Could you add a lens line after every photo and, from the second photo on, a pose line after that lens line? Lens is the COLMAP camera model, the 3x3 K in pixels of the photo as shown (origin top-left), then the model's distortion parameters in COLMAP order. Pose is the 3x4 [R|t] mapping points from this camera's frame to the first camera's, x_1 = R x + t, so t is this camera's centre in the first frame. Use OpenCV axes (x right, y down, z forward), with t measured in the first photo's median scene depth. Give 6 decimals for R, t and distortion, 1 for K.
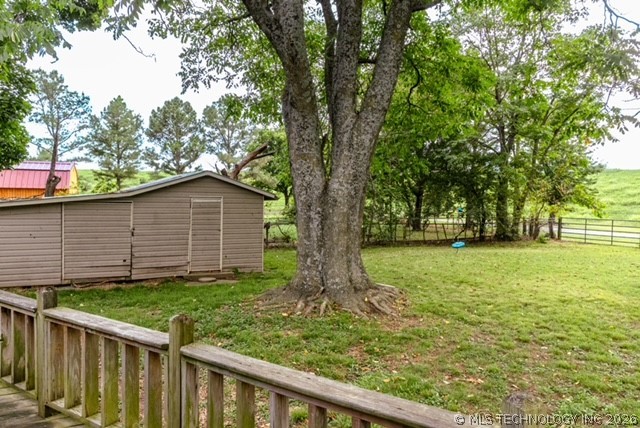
lens RADIAL K [[412.8, 0, 308.9], [0, 412.8, 215.0], [0, 0, 1]] dist [0.000750, -0.000789]
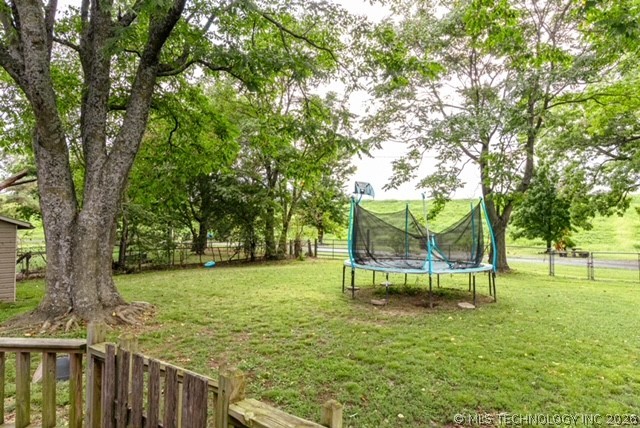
lens RADIAL K [[412.8, 0, 308.9], [0, 412.8, 215.0], [0, 0, 1]] dist [0.000750, -0.000789]
pose [[0.893536, 0.001946, 0.448987, 0.103545], [0.025338, 0.998178, -0.054752, 0.003024], [-0.448276, 0.060300, 0.891859, -0.294730]]
